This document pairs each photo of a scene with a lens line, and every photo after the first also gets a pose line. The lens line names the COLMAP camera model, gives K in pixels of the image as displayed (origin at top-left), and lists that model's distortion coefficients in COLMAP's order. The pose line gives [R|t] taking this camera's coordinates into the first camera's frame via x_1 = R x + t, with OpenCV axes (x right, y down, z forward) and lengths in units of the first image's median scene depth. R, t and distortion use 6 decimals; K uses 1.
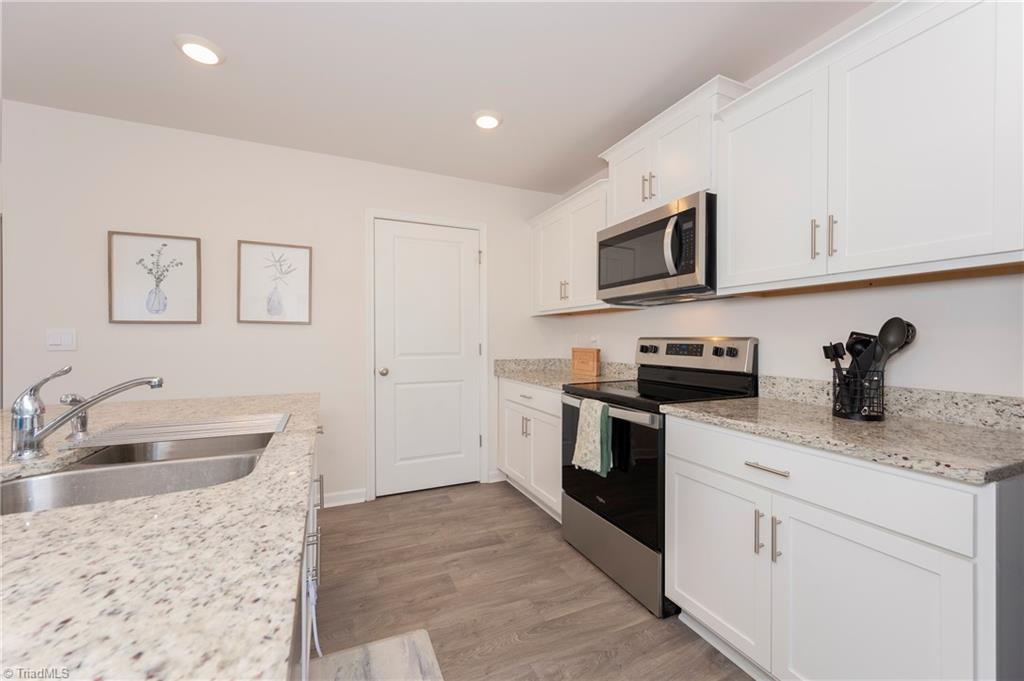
lens RADIAL K [[403.2, 0, 512.0], [0, 403.2, 340.5], [0, 0, 1]] dist [0.000080, -0.000031]
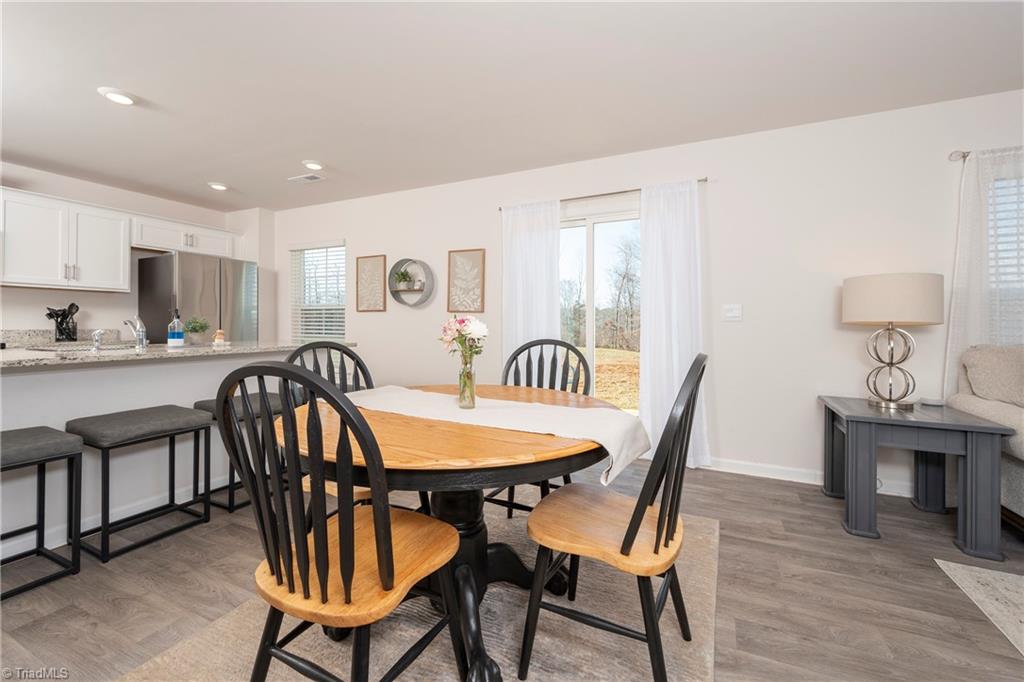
lens RADIAL K [[419.4, 0, 510.7], [0, 419.4, 322.1], [0, 0, 1]] dist [-0.003399, -0.000024]
pose [[-0.650908, -0.000352, 0.759157, -2.212400], [-0.000646, 1.000000, -0.000091, 0.051565], [-0.759156, -0.000550, -0.650908, 0.409025]]
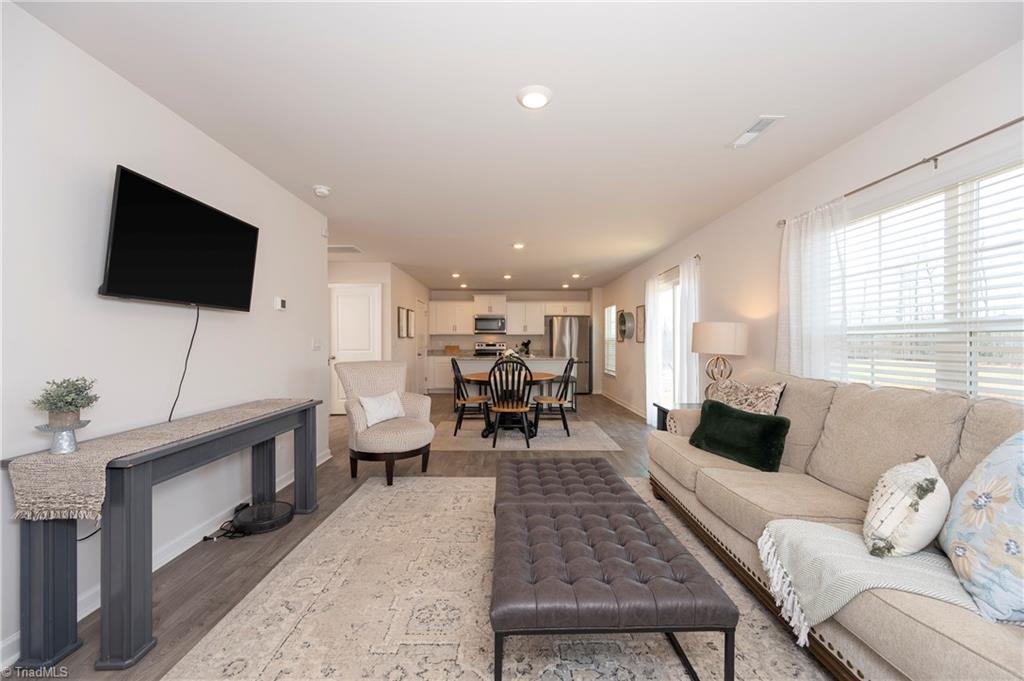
lens RADIAL K [[403.2, 0, 512.0], [0, 403.2, 340.5], [0, 0, 1]] dist [0.000080, -0.000031]
pose [[0.402758, 0.006653, 0.915282, -3.963138], [0.002589, 0.999961, -0.008408, 0.010903], [-0.915303, 0.005756, 0.402726, -1.110955]]
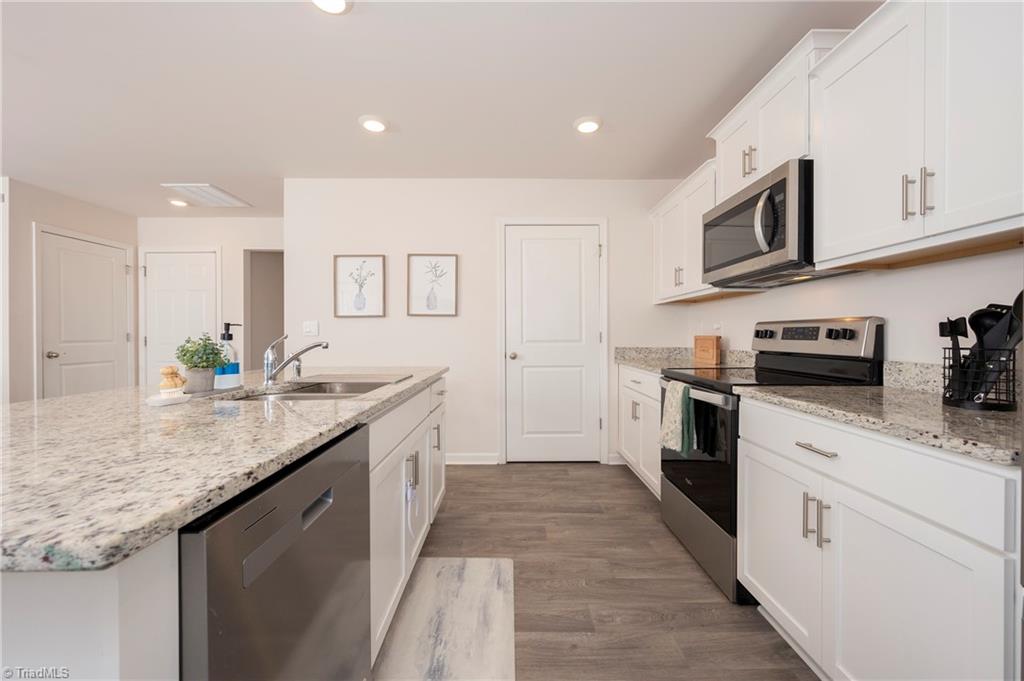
lens RADIAL K [[399.0, 0, 515.0], [0, 399.0, 336.7], [0, 0, 1]] dist [-0.001445, -0.000070]
pose [[0.916149, -0.001026, -0.400837, 0.226401], [0.000987, 0.999999, -0.000303, 0.033575], [0.400837, -0.000118, 0.916149, -0.085804]]
